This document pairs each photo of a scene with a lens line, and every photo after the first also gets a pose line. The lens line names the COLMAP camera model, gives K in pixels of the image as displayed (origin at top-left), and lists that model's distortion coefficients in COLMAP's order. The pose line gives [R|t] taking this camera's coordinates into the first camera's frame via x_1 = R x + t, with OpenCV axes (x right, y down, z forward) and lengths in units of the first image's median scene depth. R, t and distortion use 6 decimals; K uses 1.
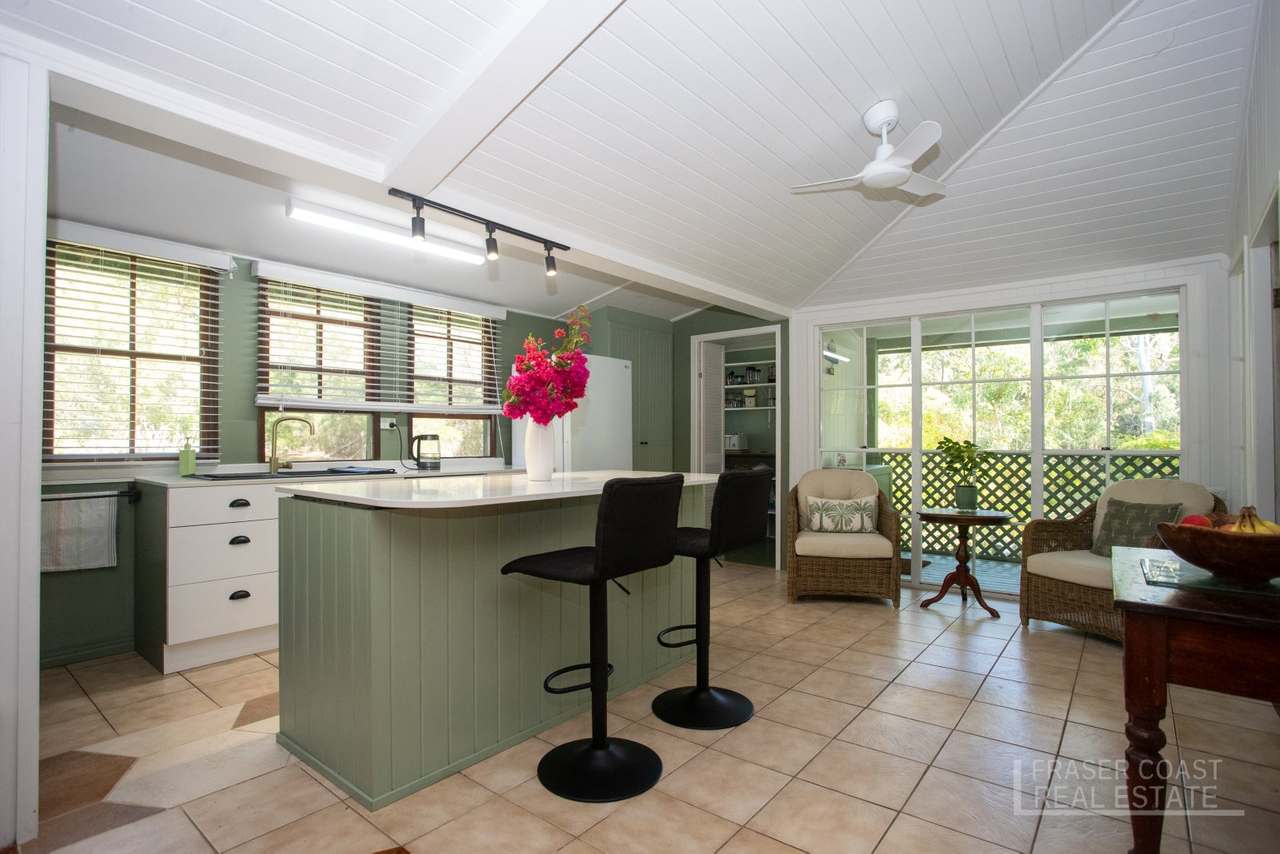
lens RADIAL K [[648.2, 0, 638.0], [0, 648.2, 434.8], [0, 0, 1]] dist [-0.017912, 0.000789]
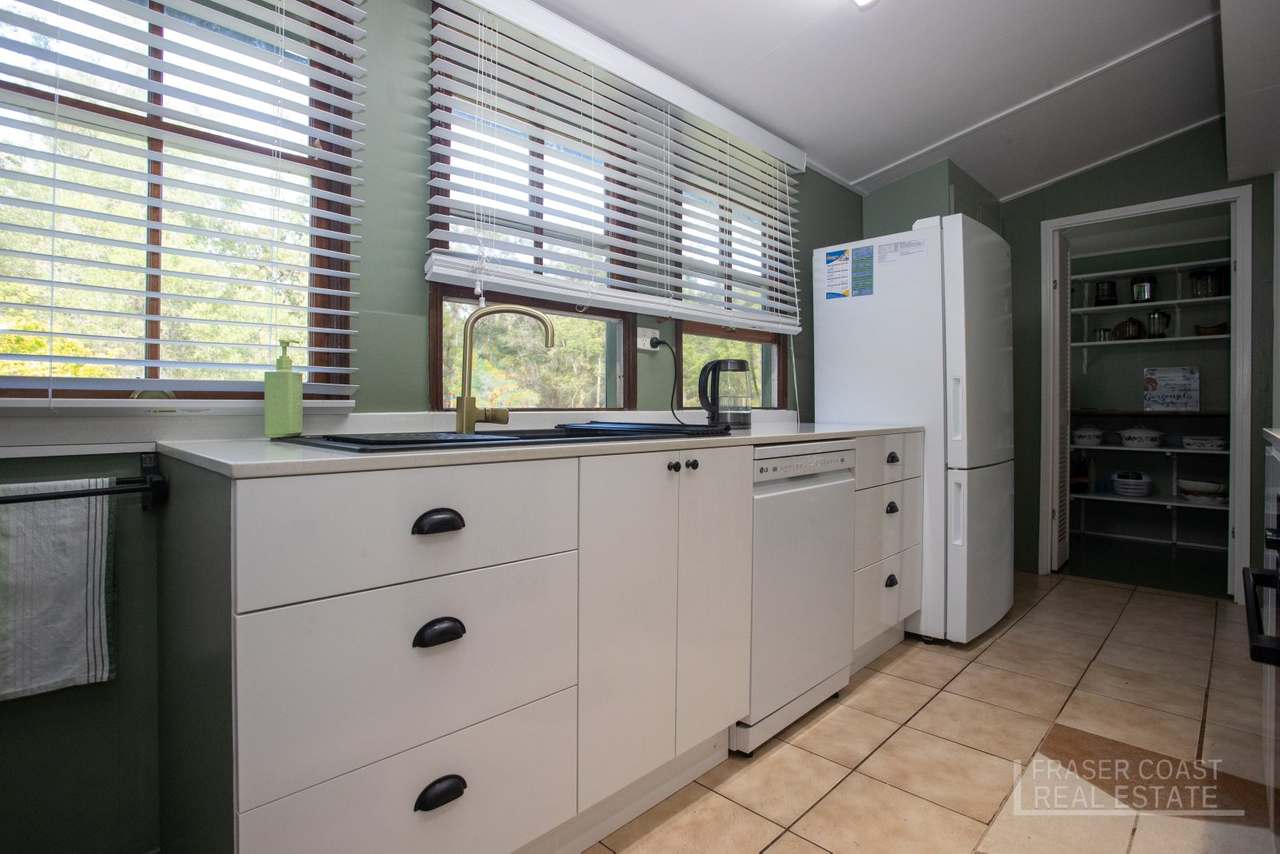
lens RADIAL K [[660.5, 0, 638.1], [0, 660.5, 402.9], [0, 0, 1]] dist [-0.031425, 0.000758]
pose [[0.996534, 0.007143, -0.082883, -0.416116], [-0.006522, 0.999949, 0.007761, 0.034603], [0.082934, -0.007193, 0.996529, 0.569415]]
